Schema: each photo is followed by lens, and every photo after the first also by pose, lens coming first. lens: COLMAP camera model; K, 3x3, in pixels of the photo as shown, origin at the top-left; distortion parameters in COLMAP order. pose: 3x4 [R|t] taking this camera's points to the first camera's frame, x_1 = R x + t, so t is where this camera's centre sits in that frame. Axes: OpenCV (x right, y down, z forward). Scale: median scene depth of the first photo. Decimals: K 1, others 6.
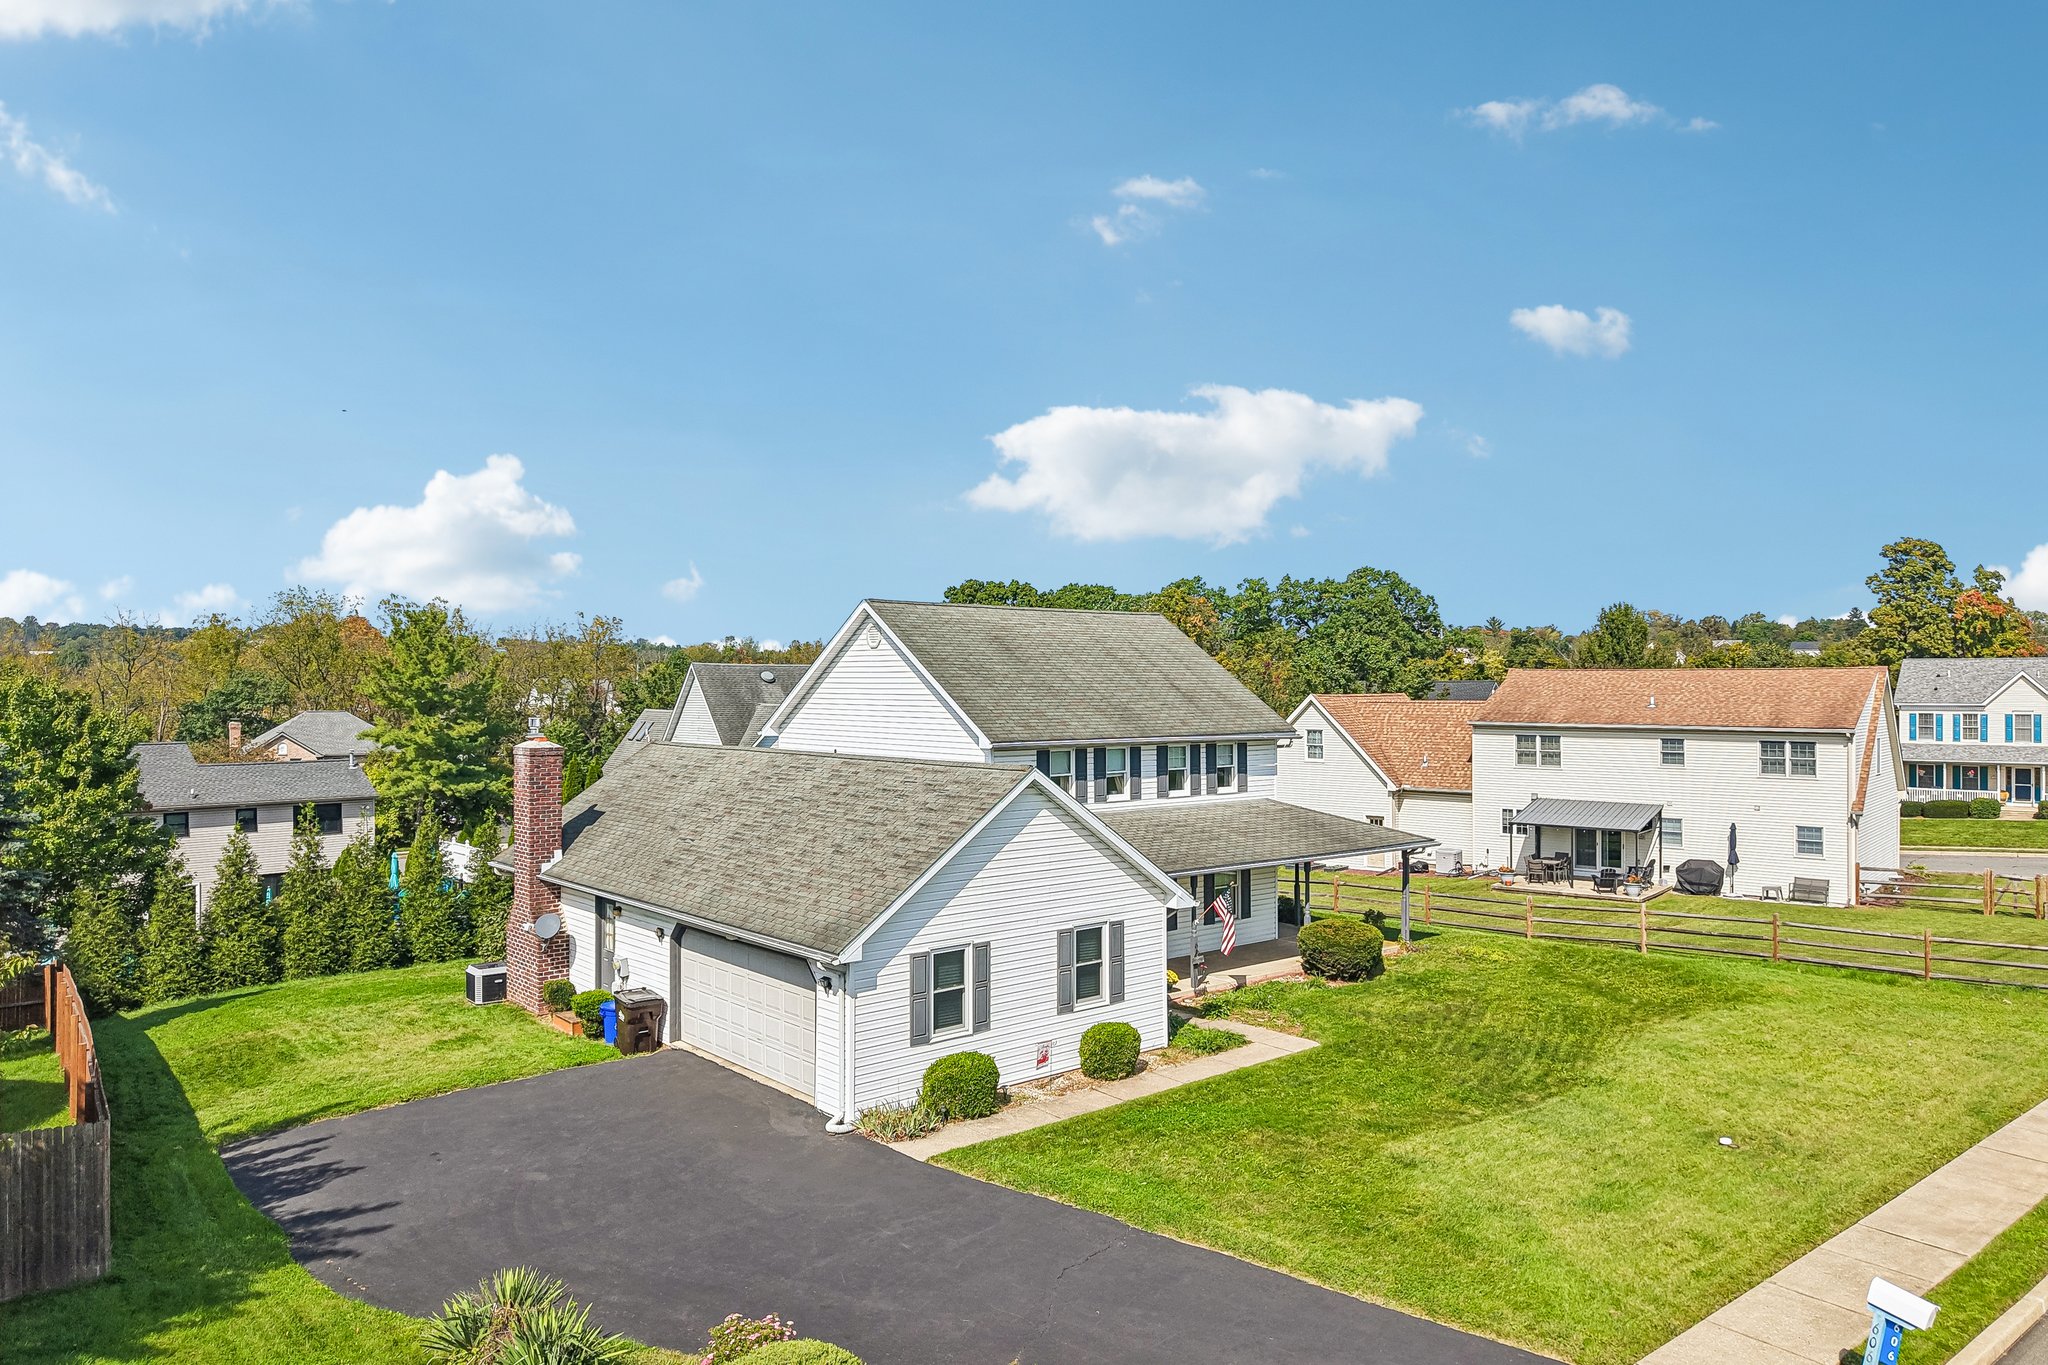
lens RADIAL K [[1362.2, 0, 1024.0], [0, 1362.2, 682.5], [0, 0, 1]] dist [0.039169, -0.038219]
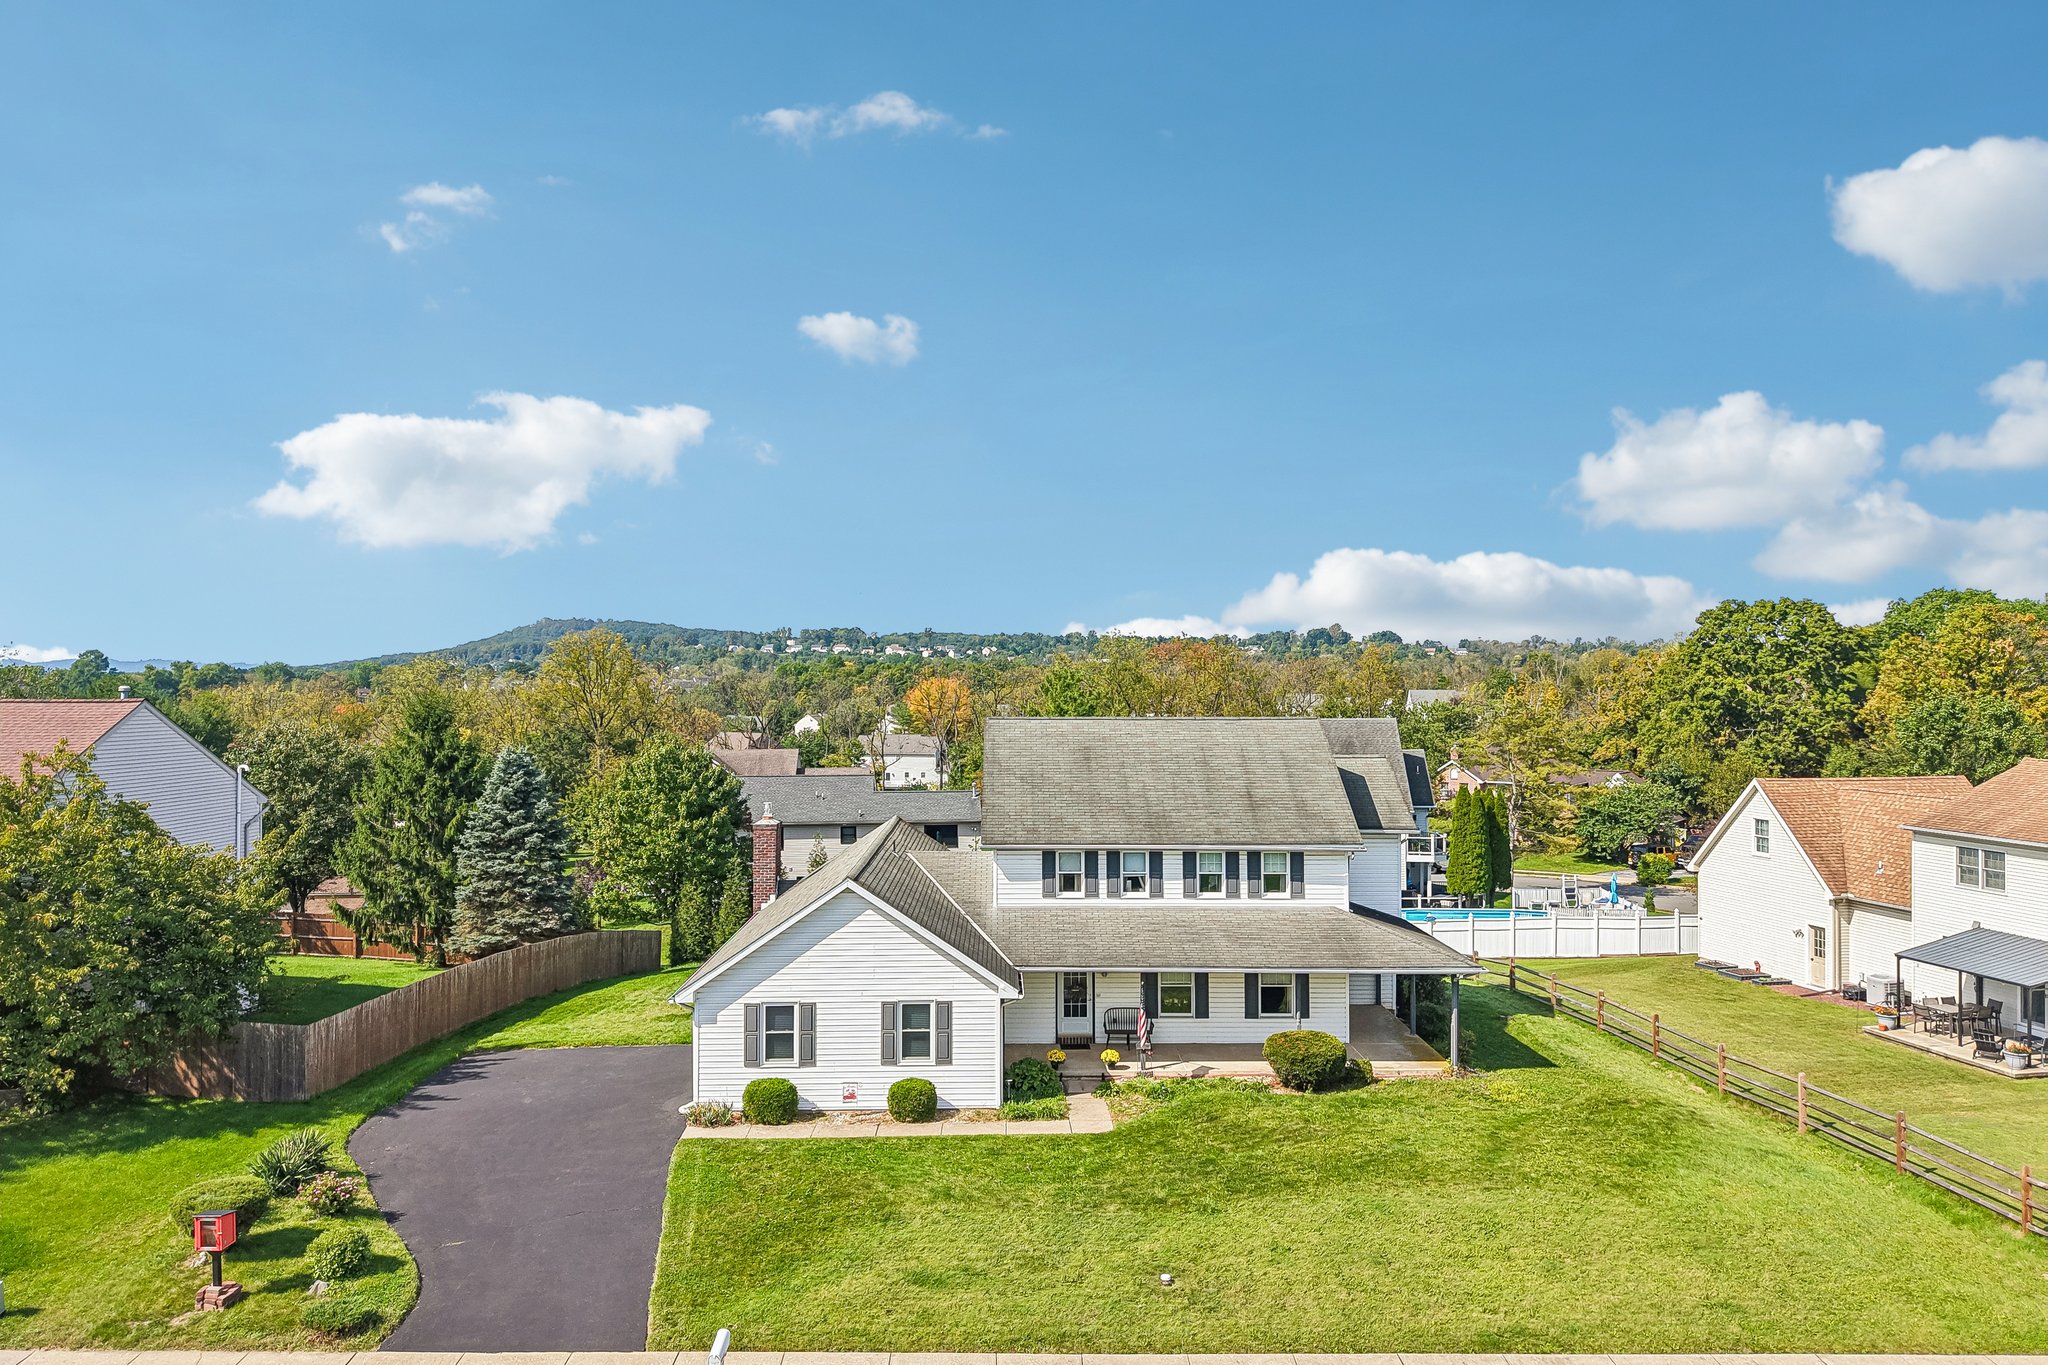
lens RADIAL K [[1367.6, 0, 1020.7], [0, 1367.6, 680.0], [0, 0, 1]] dist [0.030187, -0.028373]
pose [[0.772200, -0.002496, -0.635374, 0.761757], [0.002289, 0.999997, -0.001147, -0.101132], [0.635375, -0.000568, 0.772204, 0.043549]]
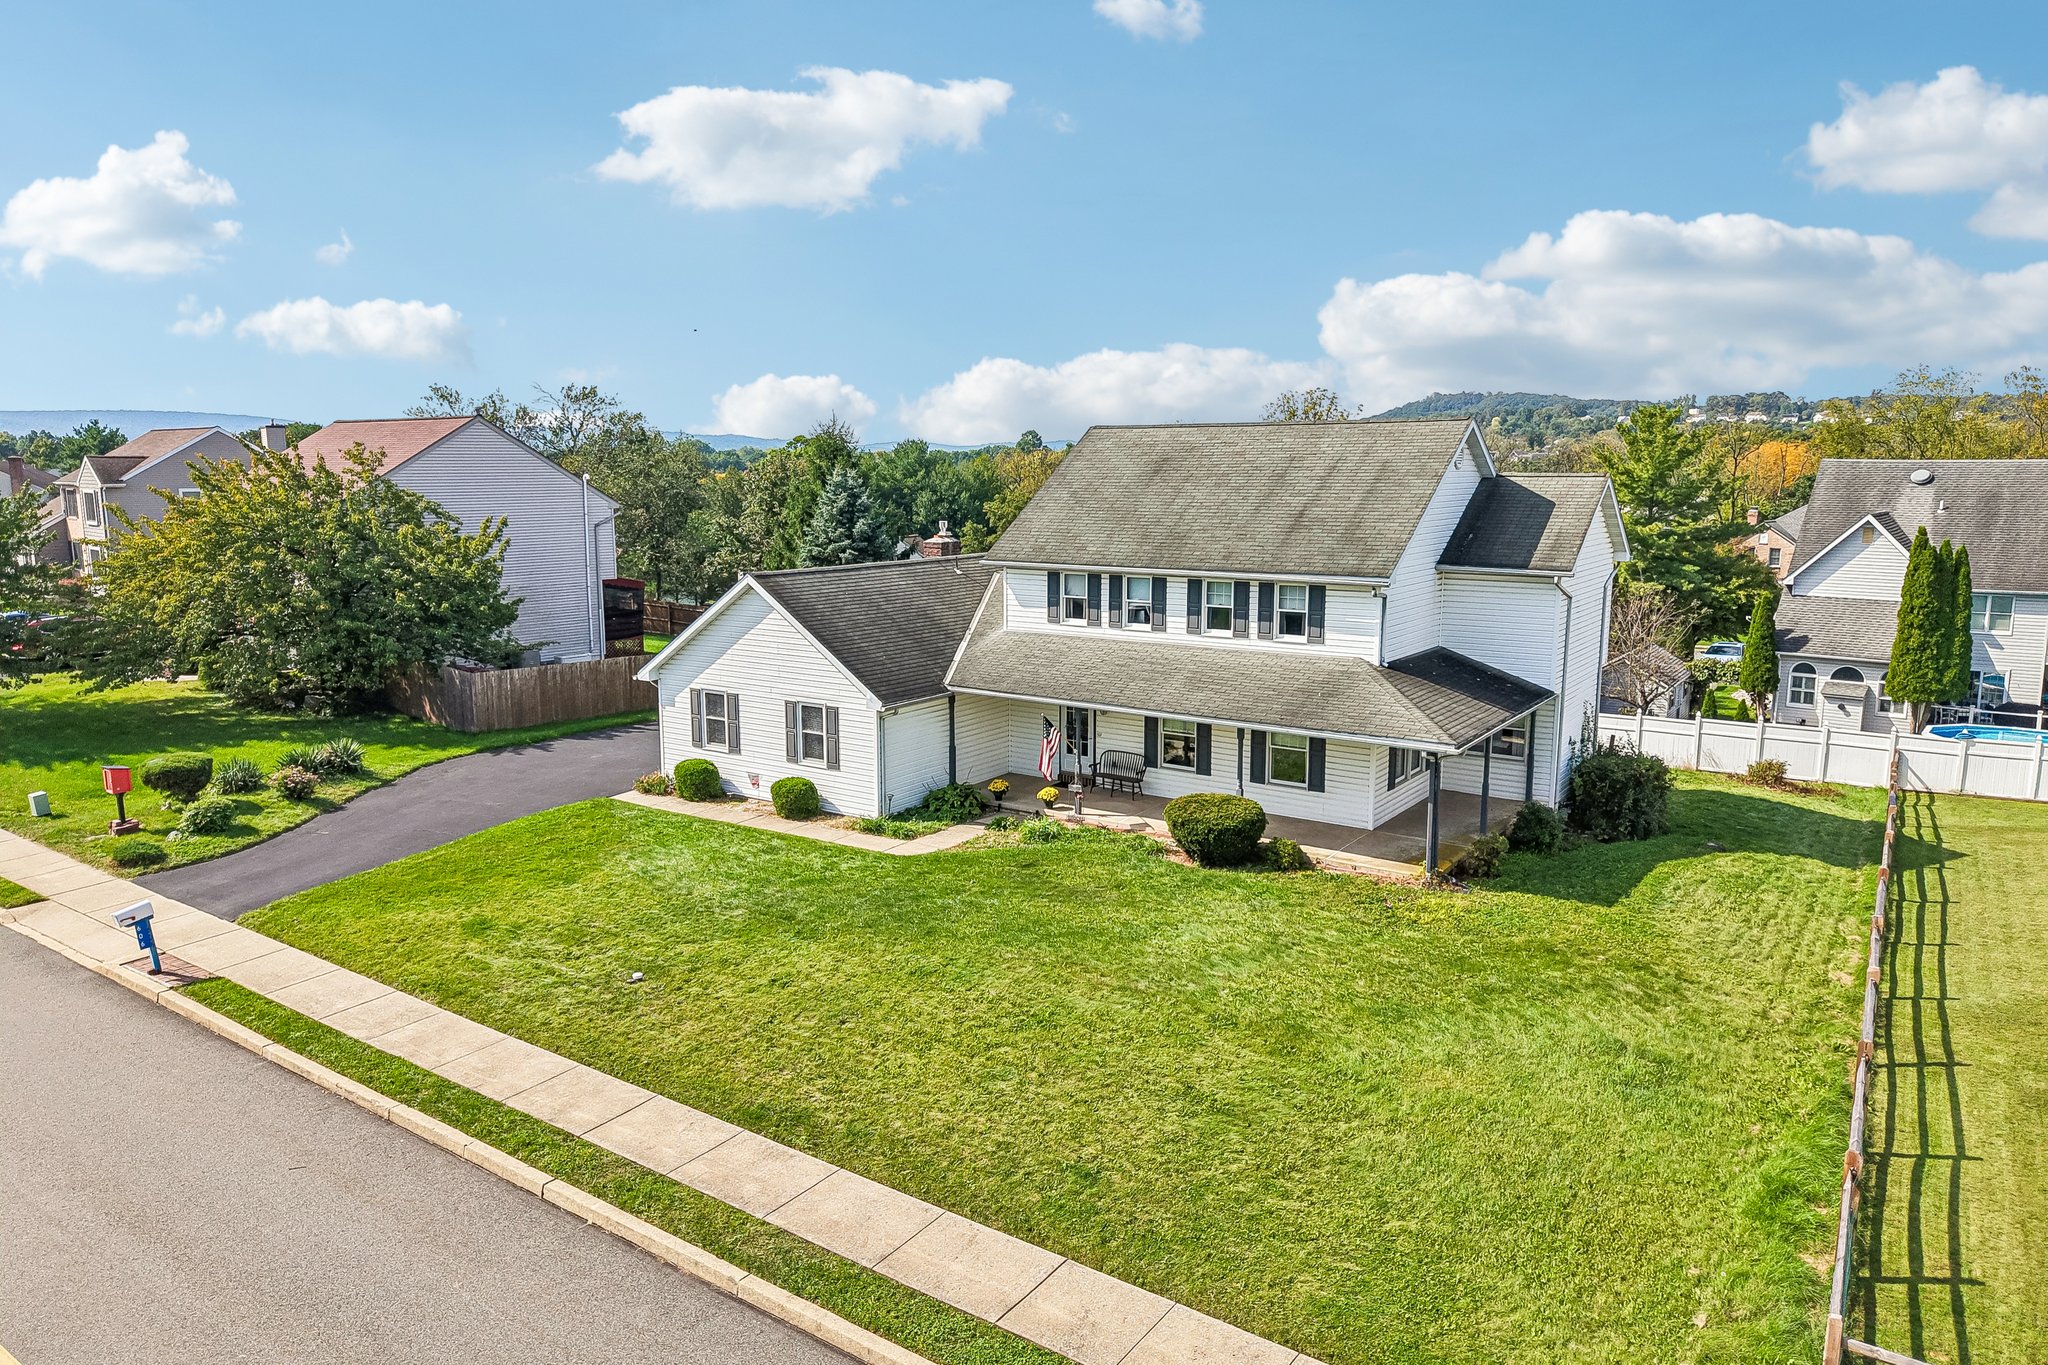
lens RADIAL K [[1362.2, 0, 1024.0], [0, 1362.2, 682.5], [0, 0, 1]] dist [0.039169, -0.038219]
pose [[0.253304, 0.153909, -0.955065, 1.042727], [0.002343, 0.987162, 0.159702, -0.034904], [0.967384, -0.042691, 0.249691, 0.697151]]
